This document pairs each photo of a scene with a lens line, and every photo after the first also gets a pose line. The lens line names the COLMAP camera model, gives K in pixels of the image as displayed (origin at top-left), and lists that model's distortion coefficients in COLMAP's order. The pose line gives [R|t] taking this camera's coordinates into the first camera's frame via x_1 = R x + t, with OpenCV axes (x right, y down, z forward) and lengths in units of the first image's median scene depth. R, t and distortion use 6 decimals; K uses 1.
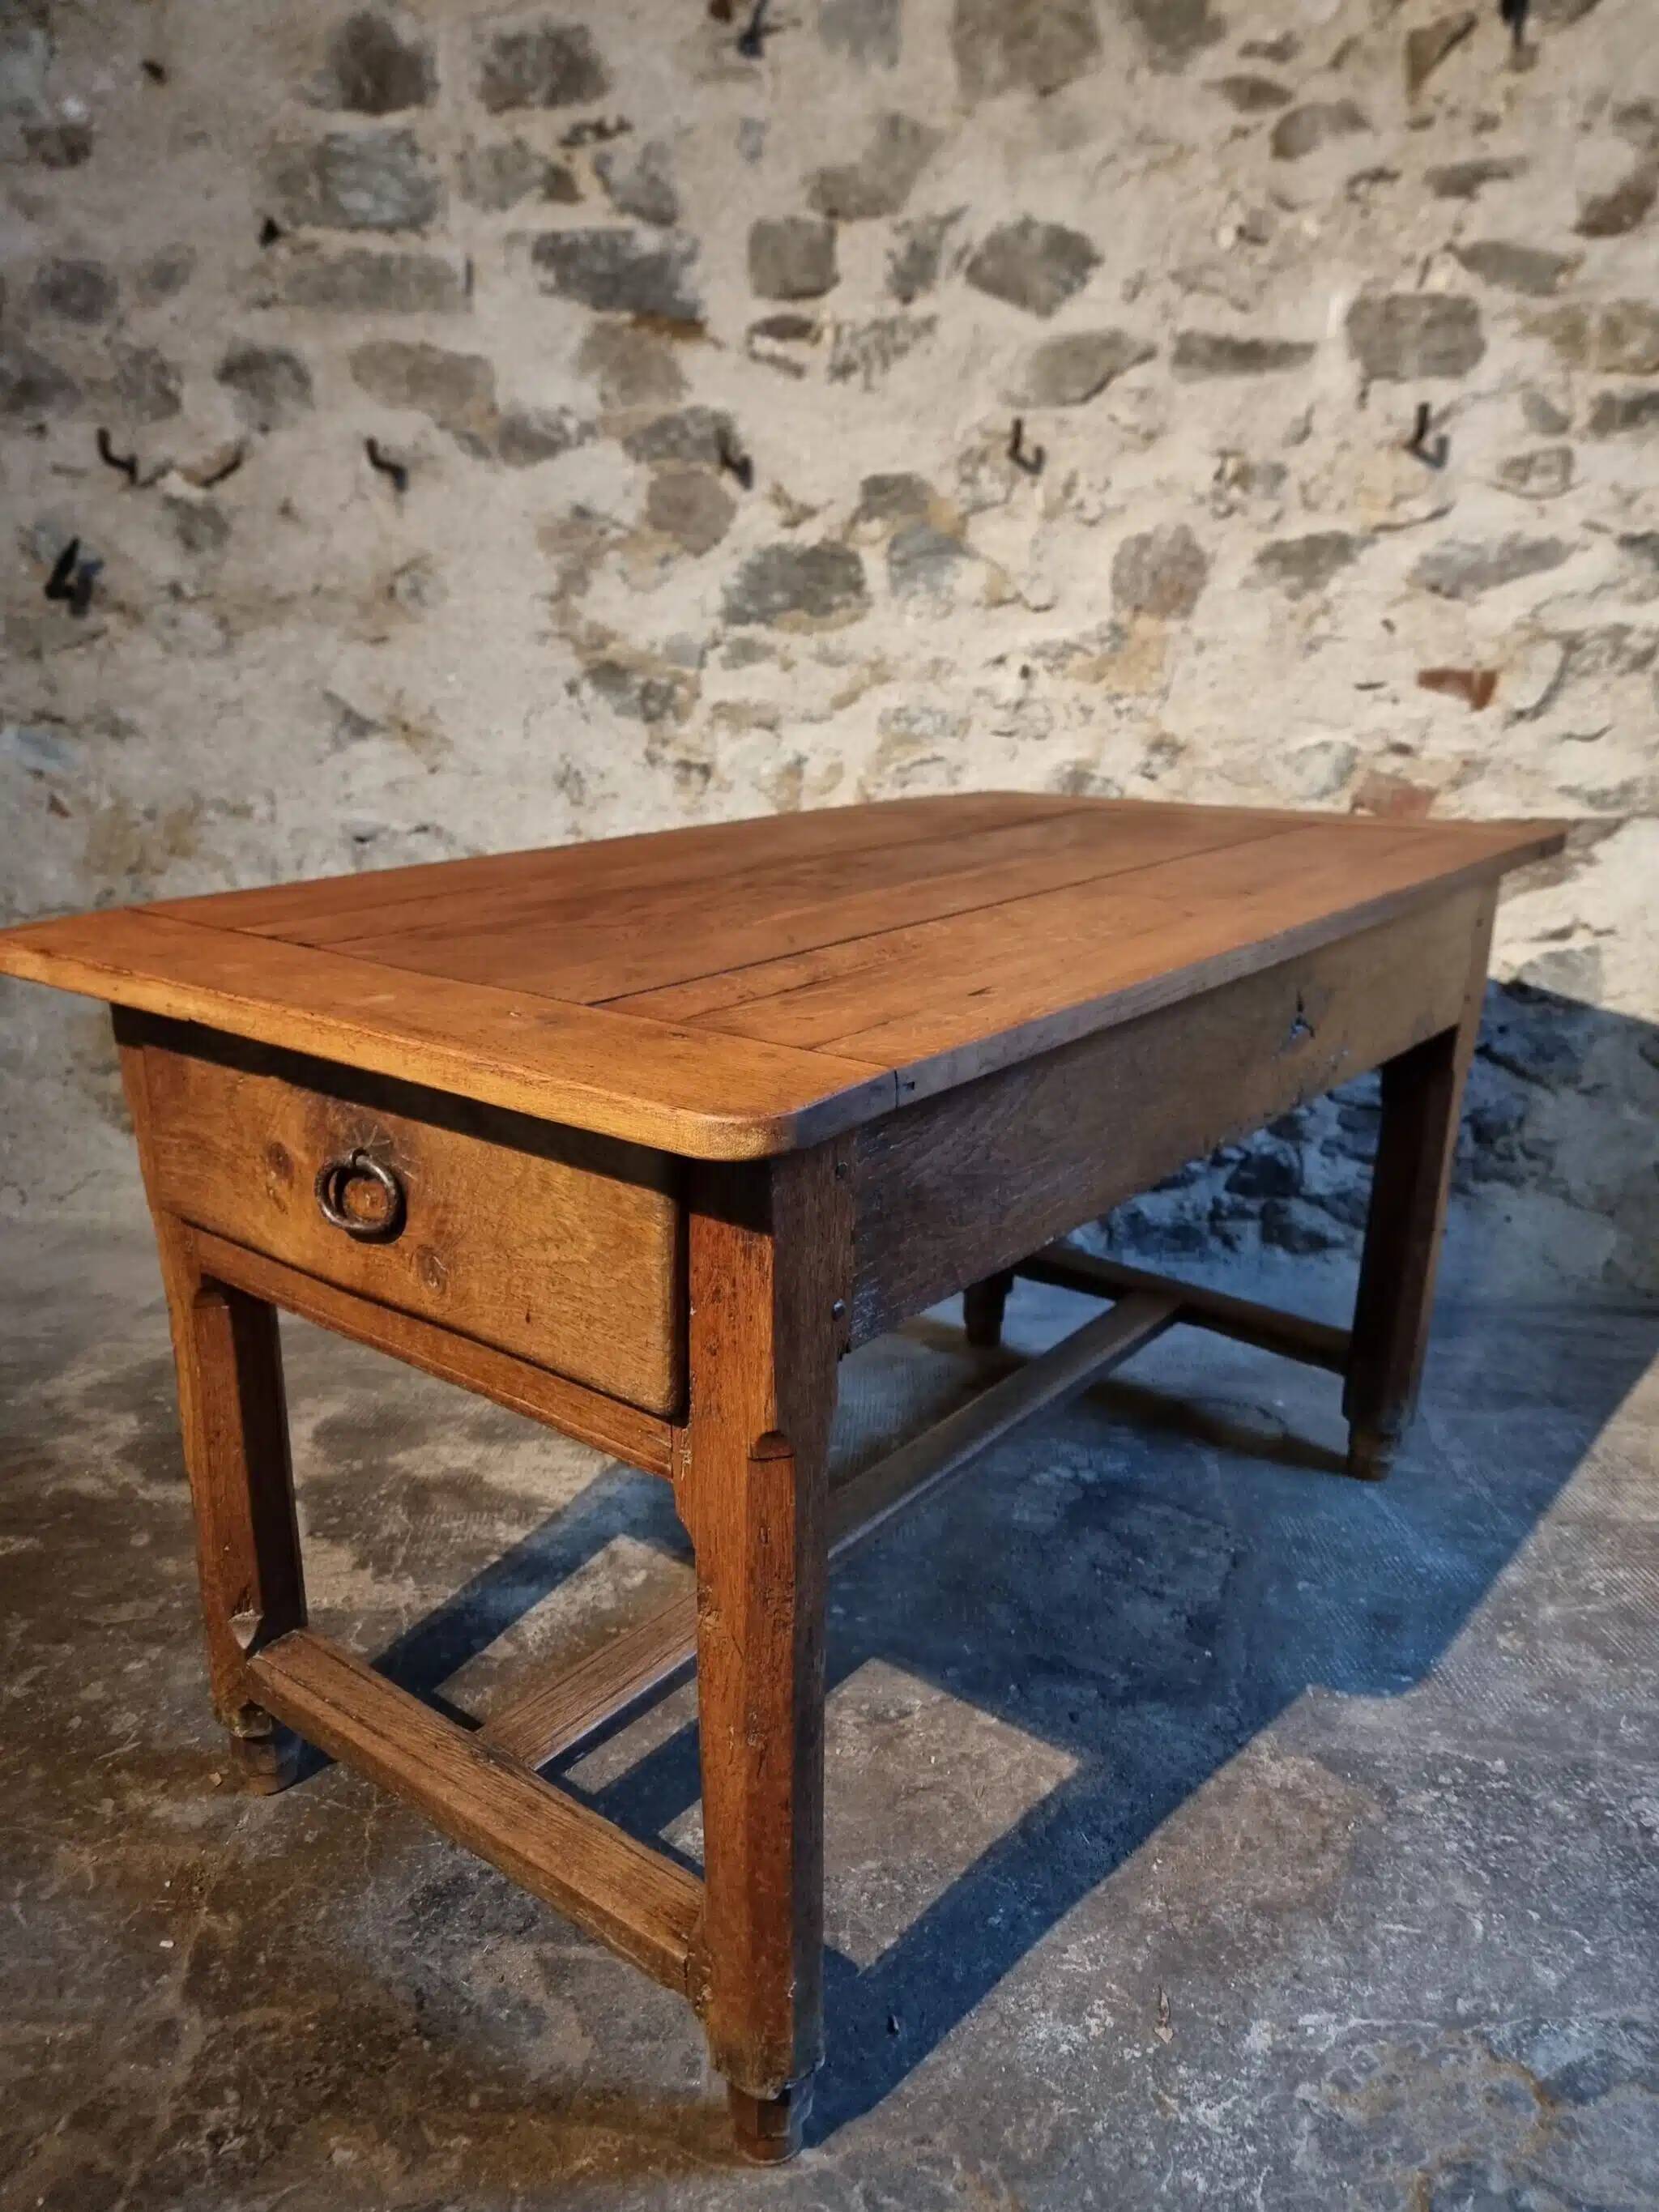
lens RADIAL K [[1627.0, 0, 824.0], [0, 1627.0, 1127.5], [0, 0, 1]] dist [0.060005, -0.064337]
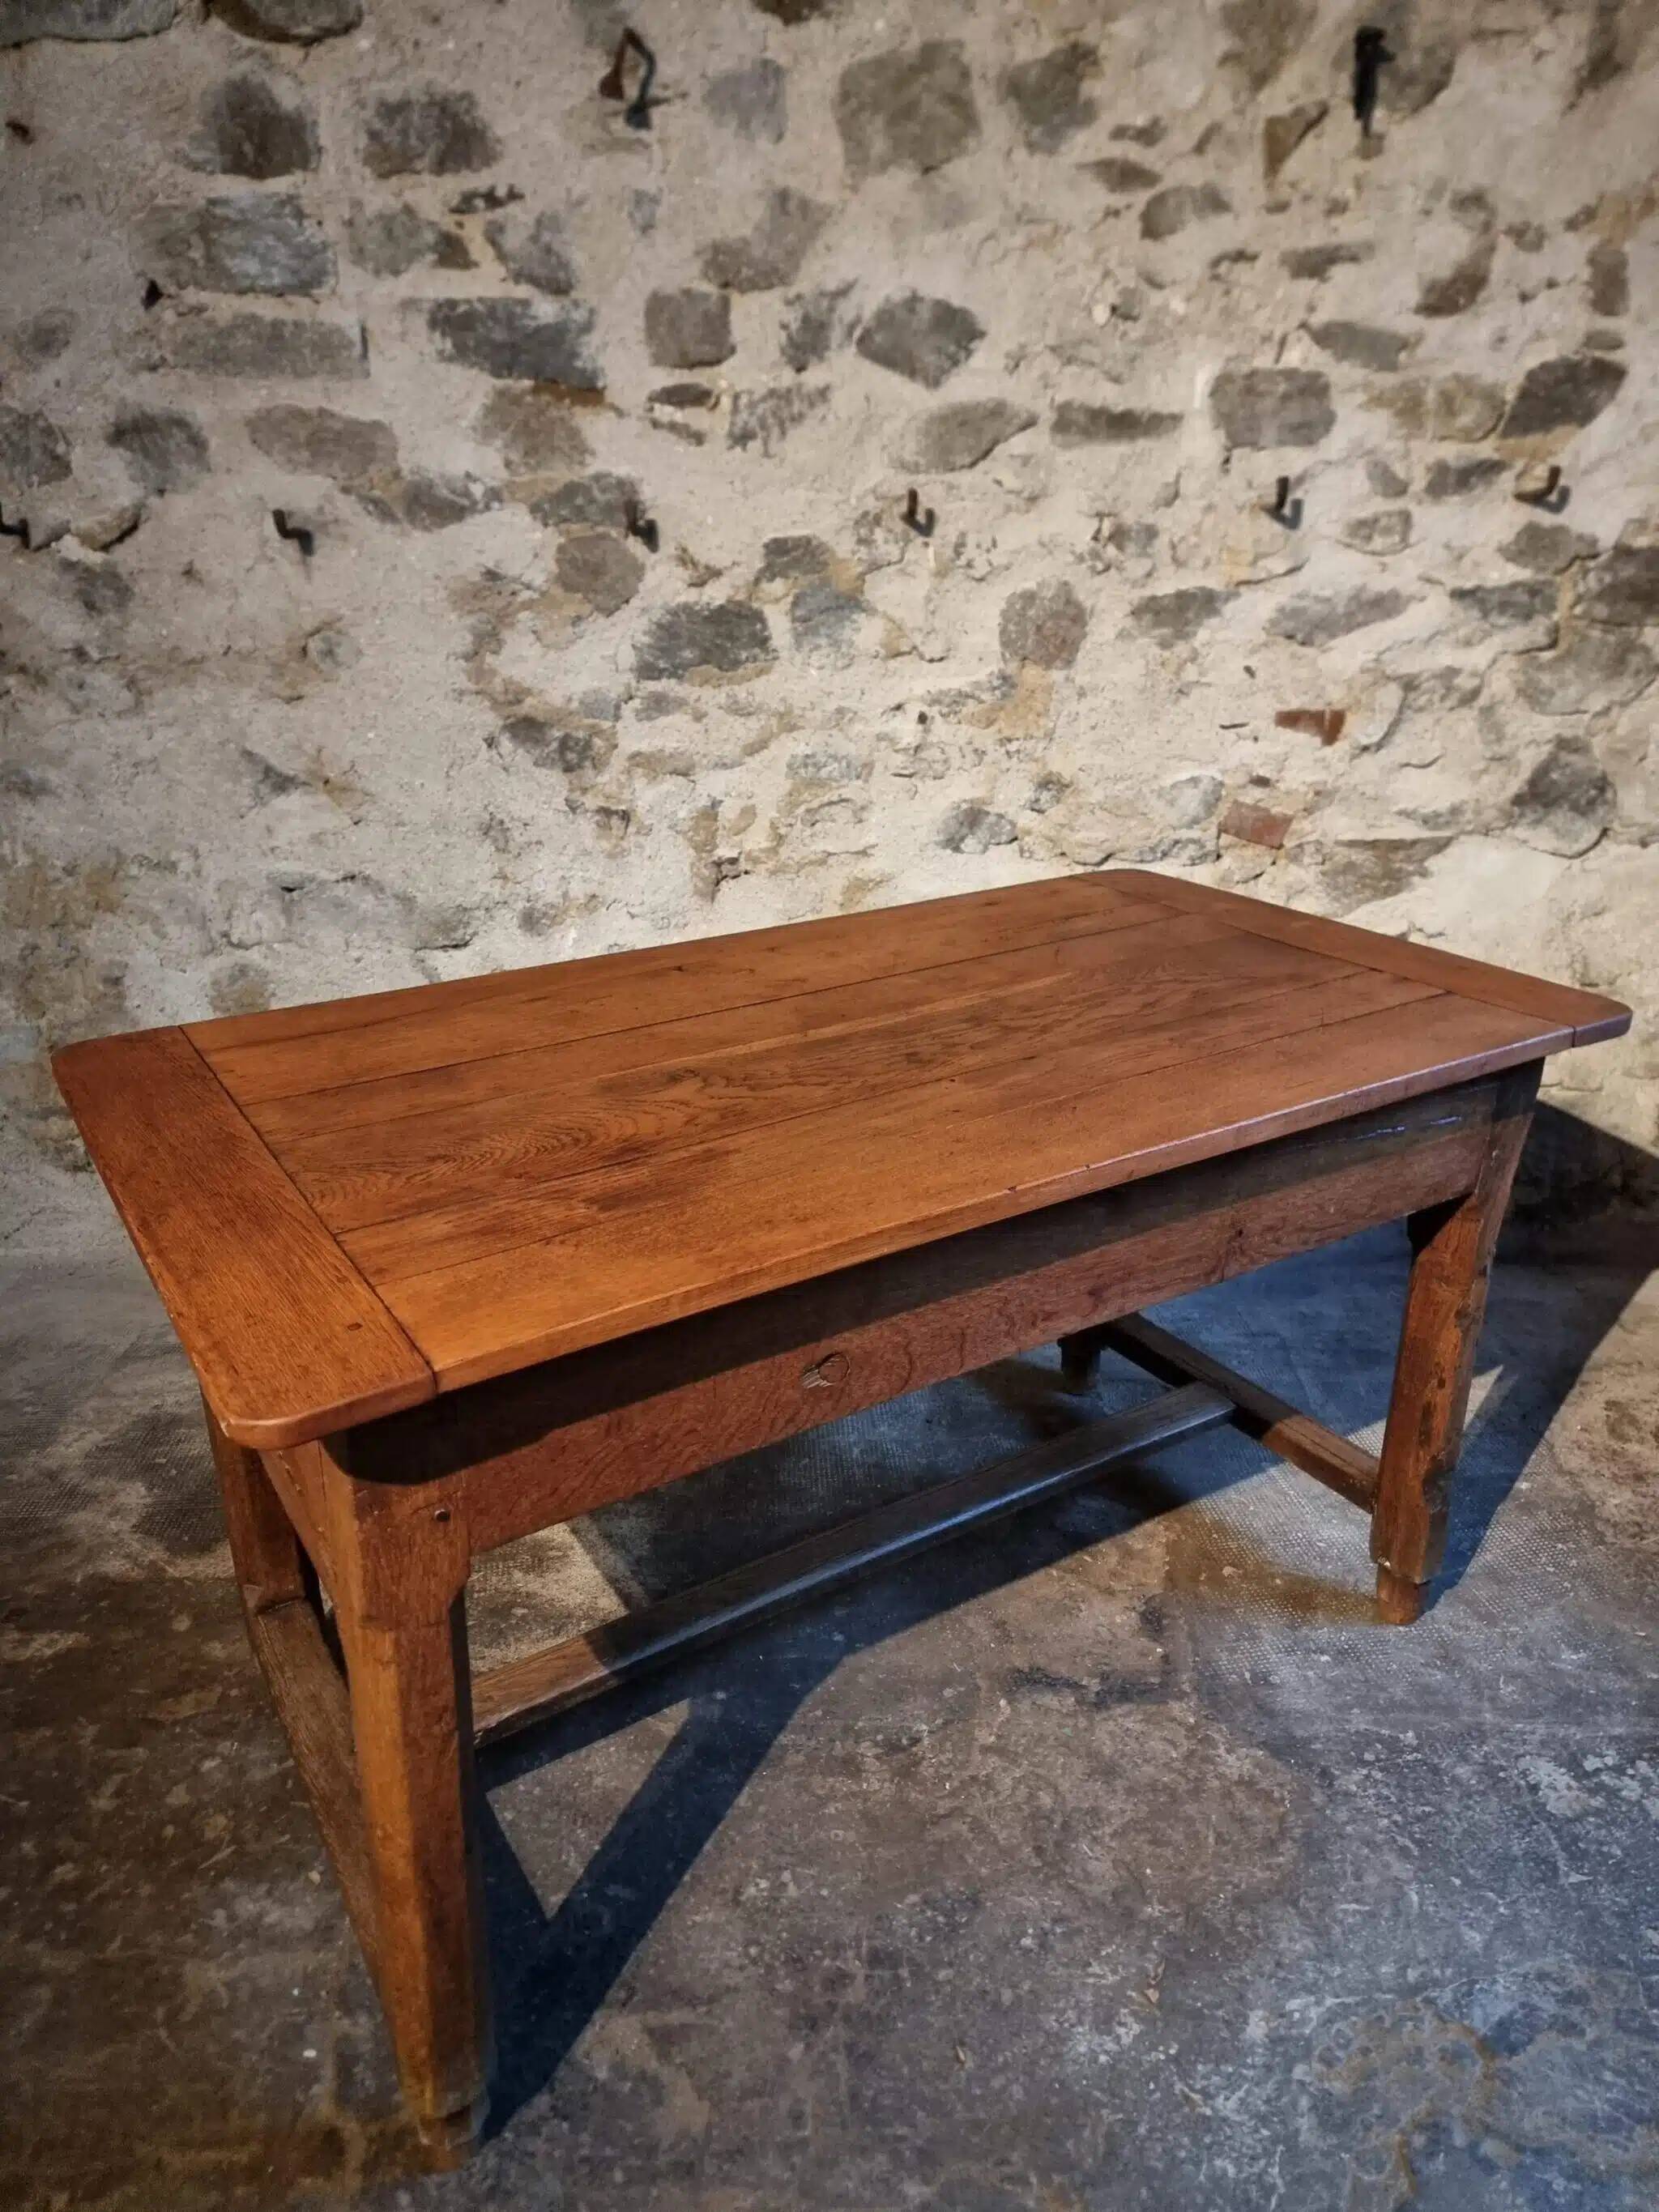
lens RADIAL K [[1524.7, 0, 823.5], [0, 1524.7, 1116.4], [0, 0, 1]] dist [0.062412, -0.060639]
pose [[0.991974, -0.062549, 0.109888, -0.071845], [0.051351, 0.993465, 0.101933, -0.130351], [-0.115546, -0.095472, 0.988703, -0.013674]]
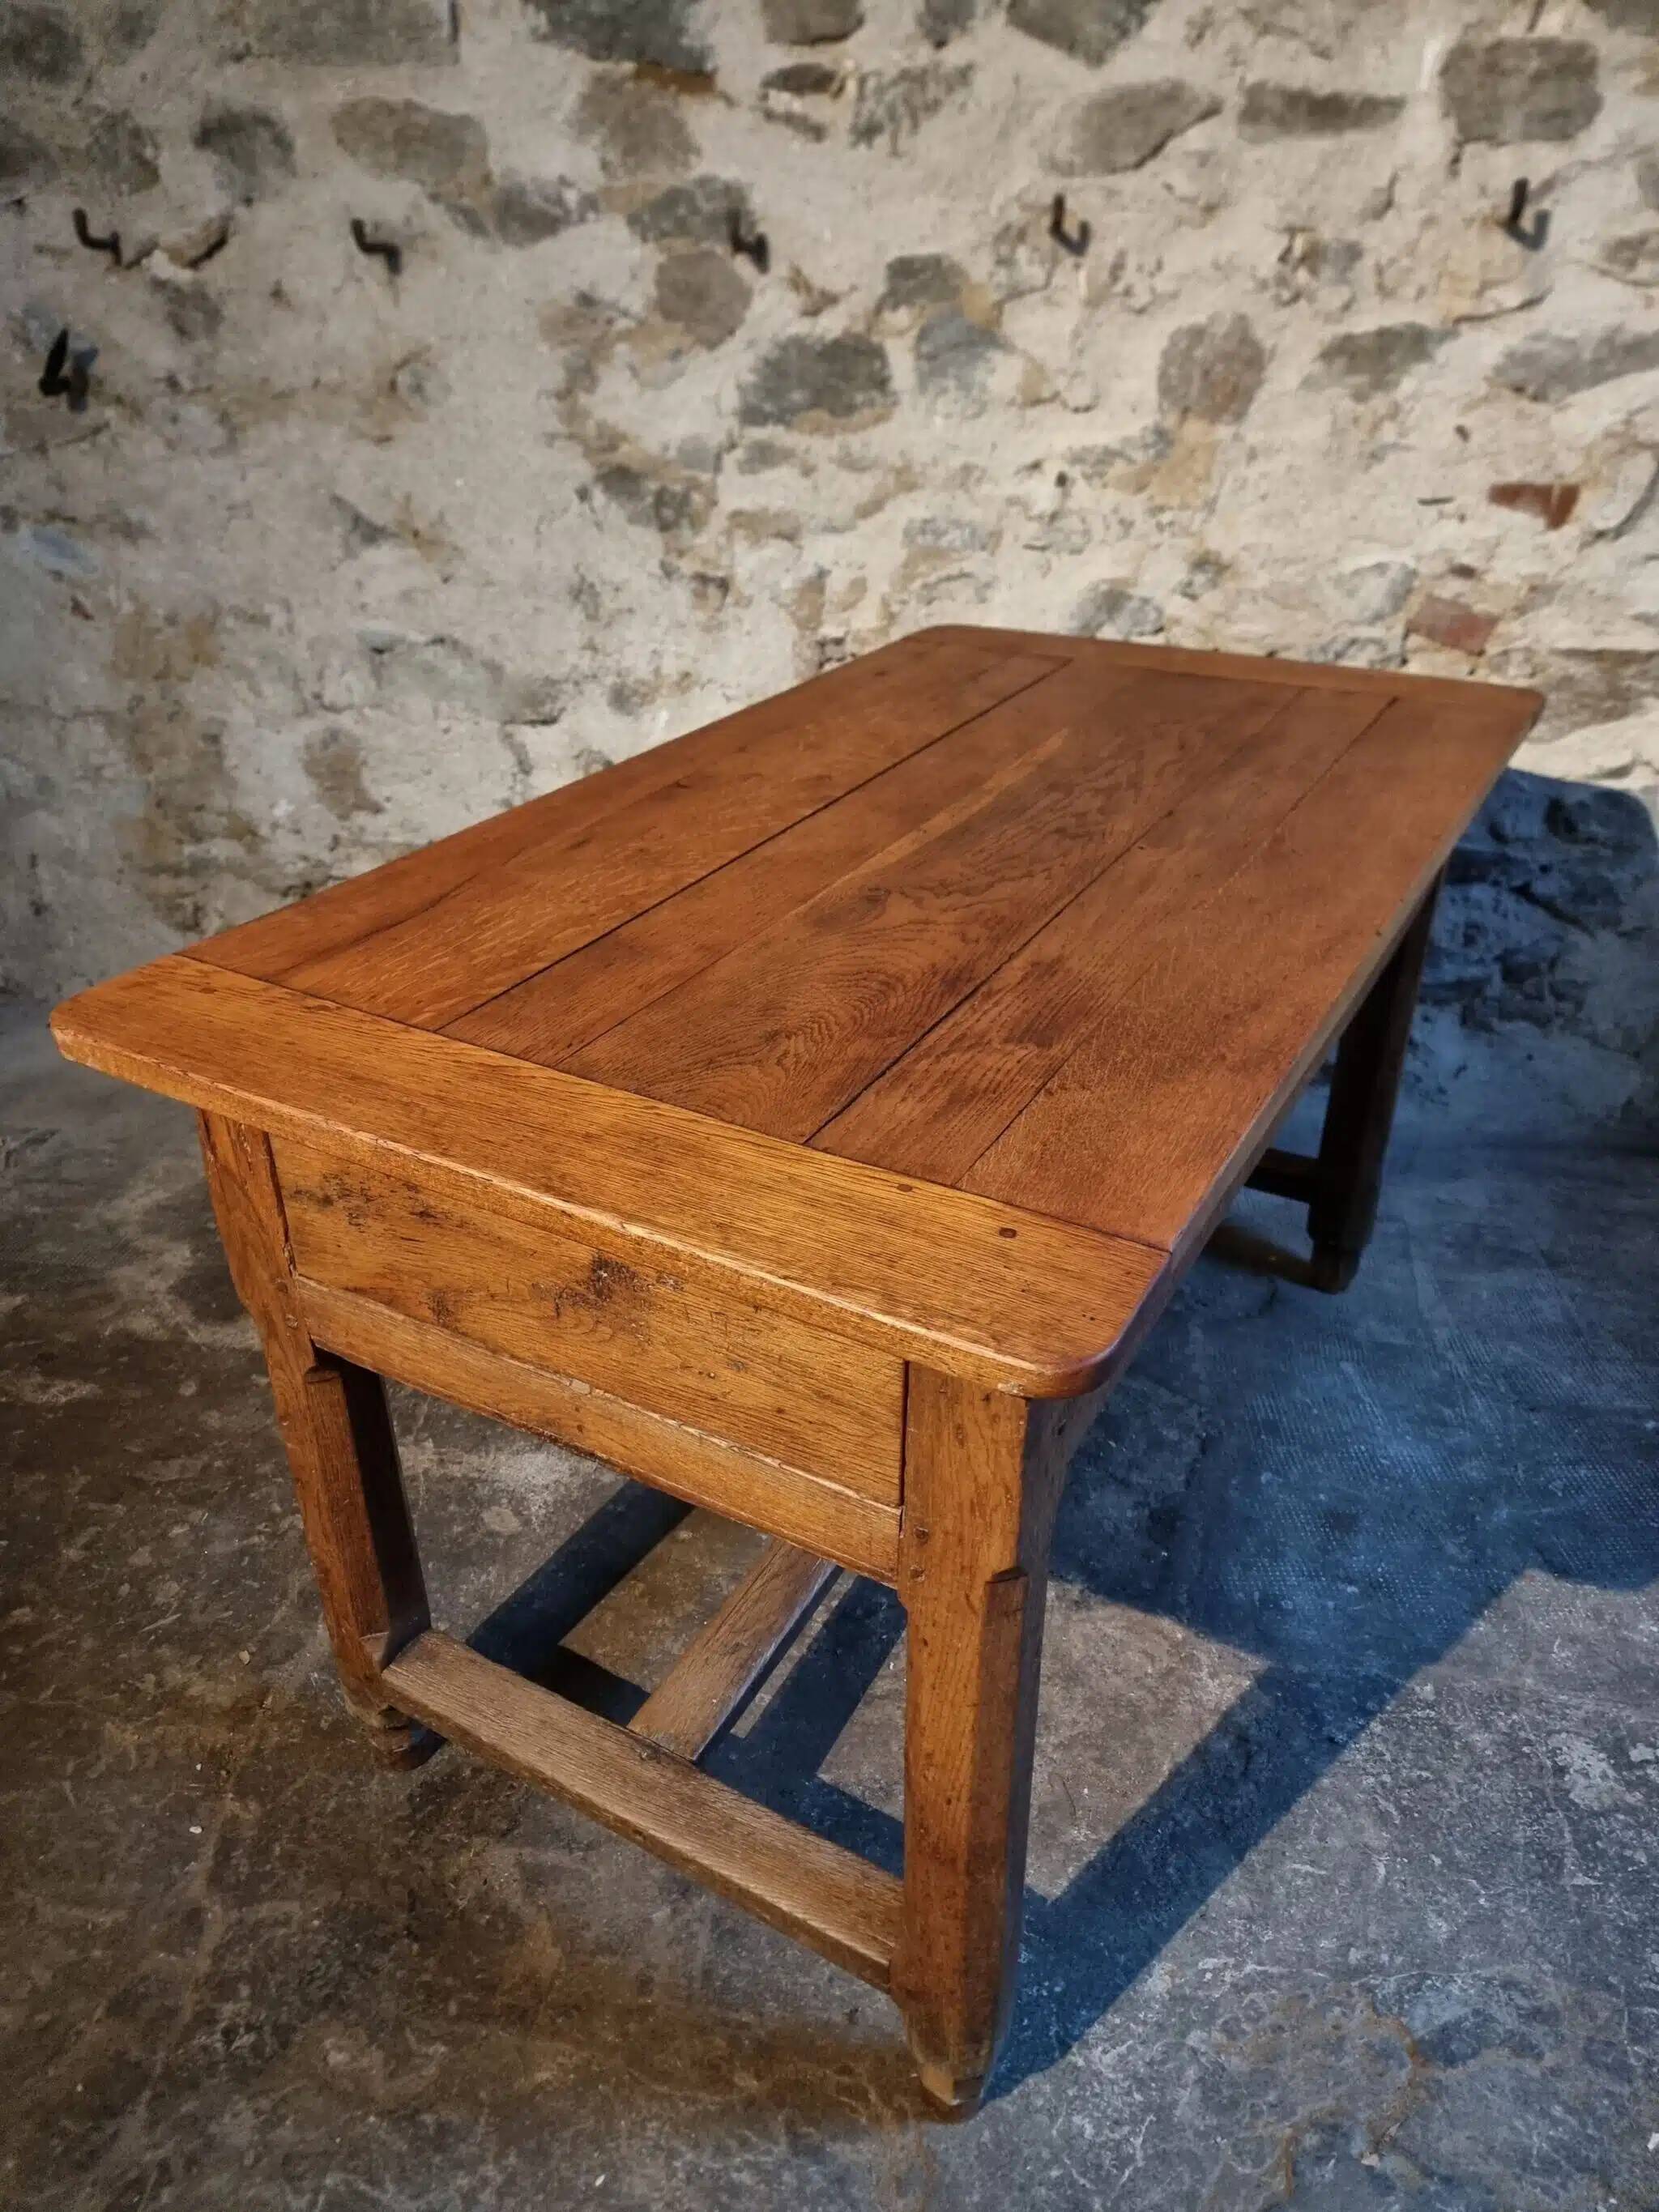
lens RADIAL K [[1537.8, 0, 809.9], [0, 1537.8, 1114.8], [0, 0, 1]] dist [0.052855, -0.051678]
pose [[0.997918, 0.020984, -0.060995, 0.043493], [-0.007011, 0.975289, 0.220821, -0.125875], [0.064121, -0.219933, 0.973405, 0.054139]]
